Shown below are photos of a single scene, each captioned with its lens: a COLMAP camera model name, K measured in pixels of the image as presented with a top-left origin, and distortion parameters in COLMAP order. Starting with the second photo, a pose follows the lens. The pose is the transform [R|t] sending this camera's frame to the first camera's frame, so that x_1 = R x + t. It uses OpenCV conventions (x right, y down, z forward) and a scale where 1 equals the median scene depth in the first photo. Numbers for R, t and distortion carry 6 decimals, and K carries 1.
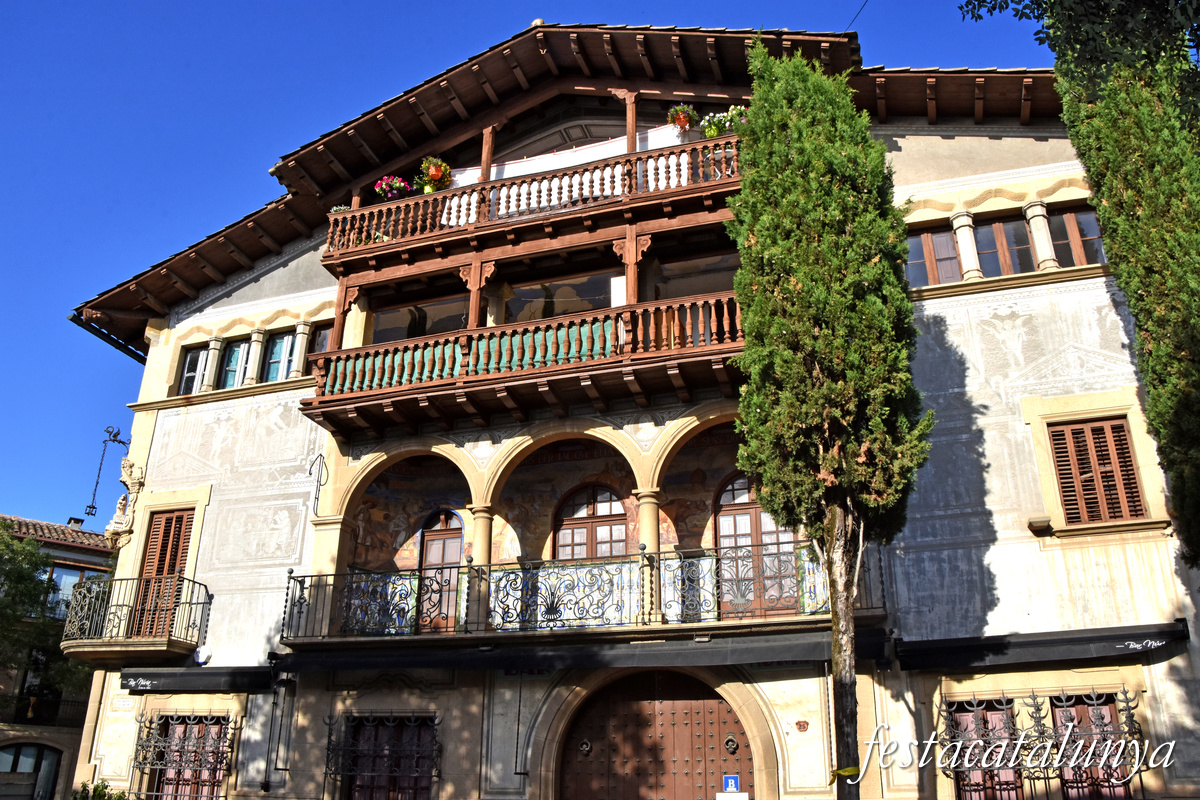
lens RADIAL K [[917.6, 0, 587.1], [0, 917.6, 425.8], [0, 0, 1]] dist [-0.083364, 0.010723]
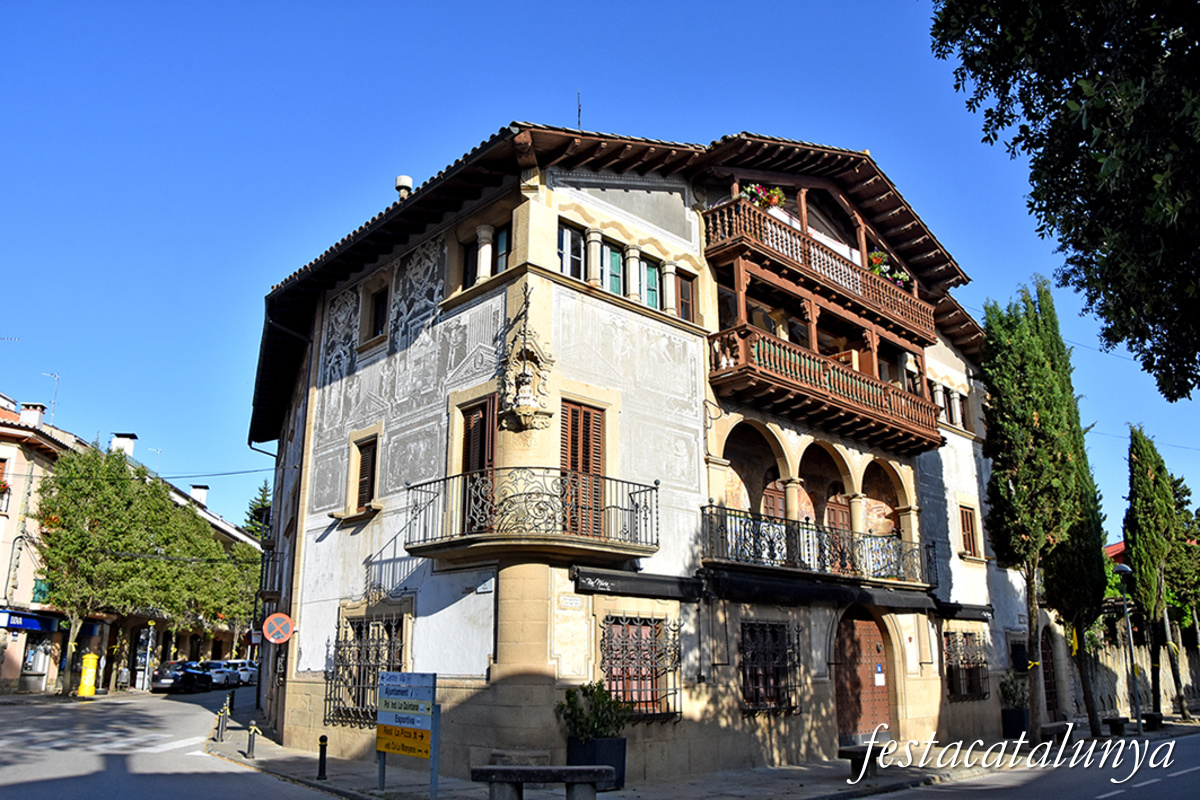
lens RADIAL K [[917.6, 0, 604.7], [0, 917.6, 400.9], [0, 0, 1]] dist [-0.083364, 0.010723]
pose [[0.464459, 0.236253, 0.853500, -1.379682], [-0.337003, 0.938401, -0.076363, 0.168695], [-0.818967, -0.252165, 0.515467, 0.508849]]
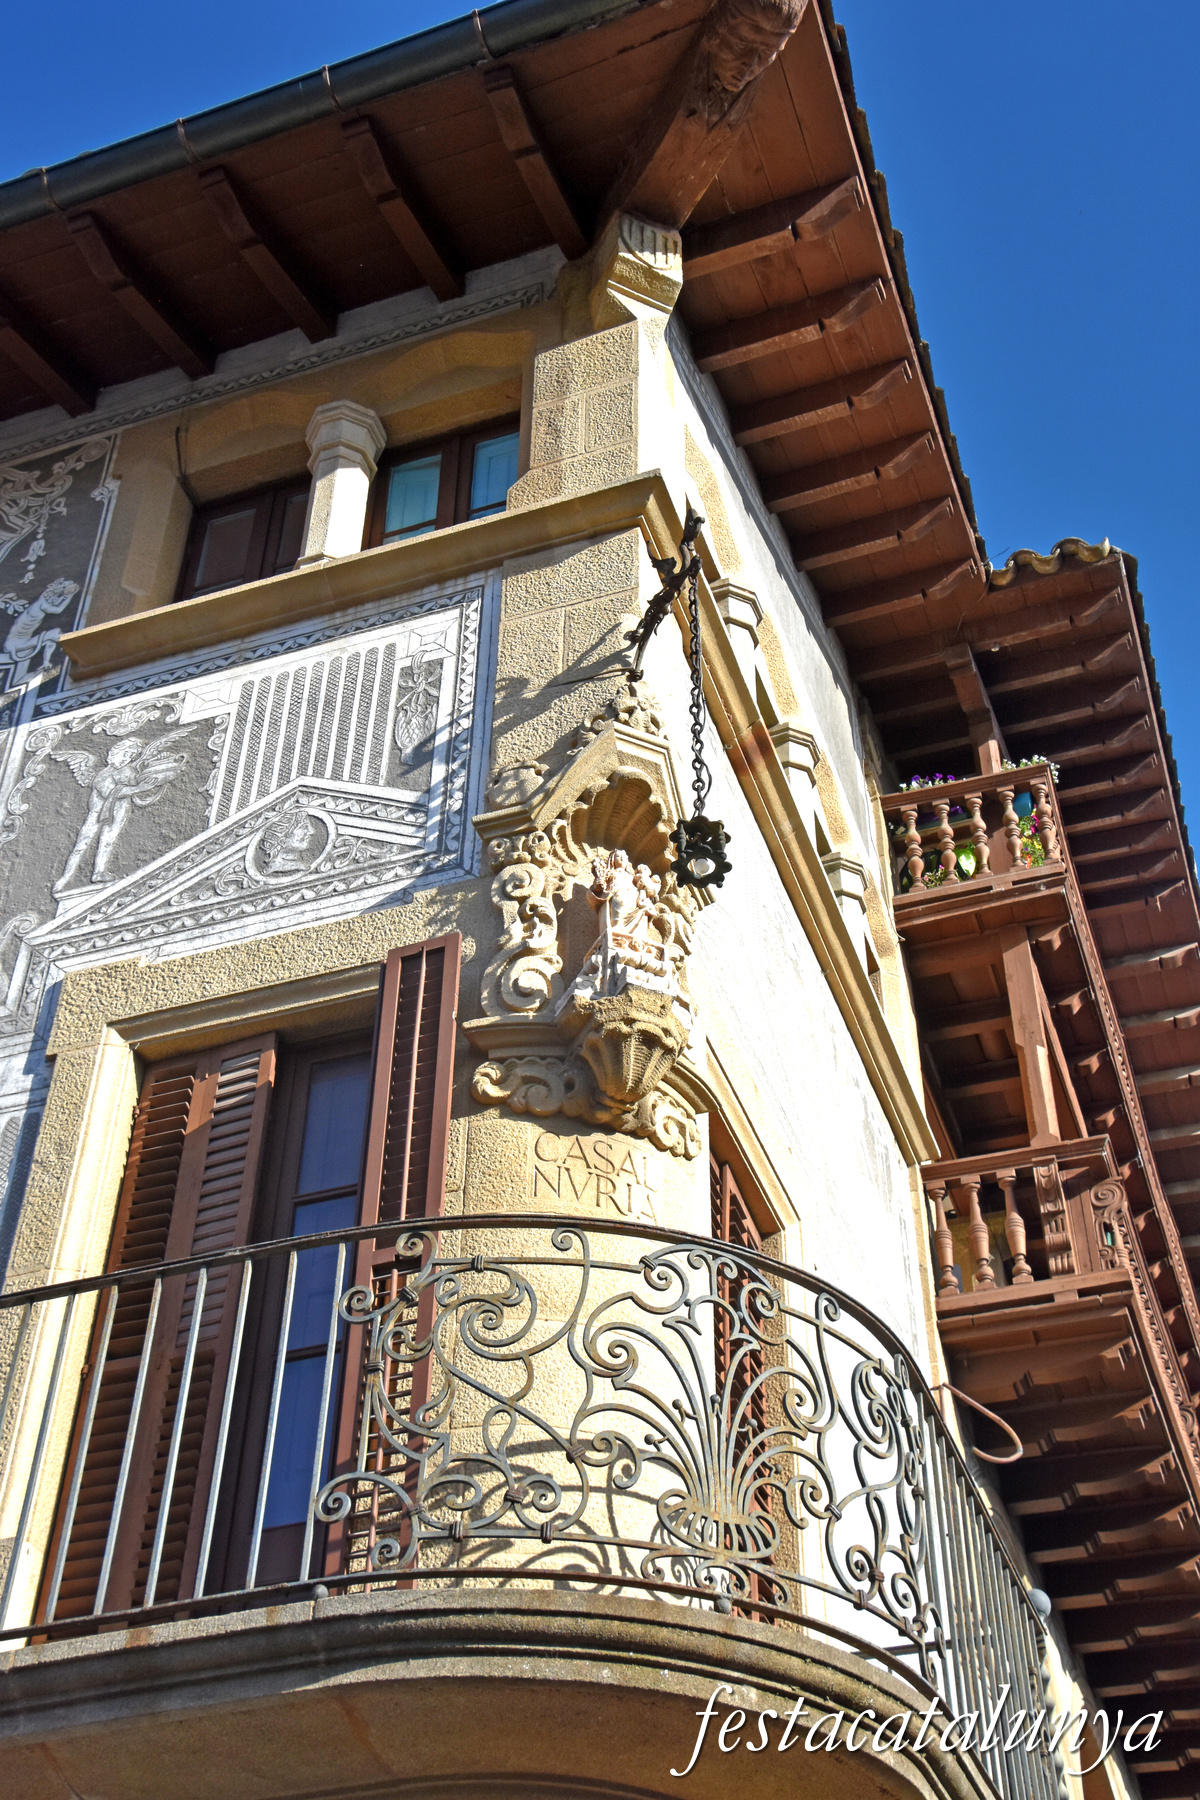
lens RADIAL K [[2123.9, 0, 595.3], [0, 2123.9, 896.7], [0, 0, 1]] dist [0.060827, 0.000000]
pose [[0.017316, 0.655061, 0.755378, -0.928534], [-0.397635, 0.697689, -0.595917, 0.378596], [-0.917380, -0.290045, 0.272556, 0.977951]]
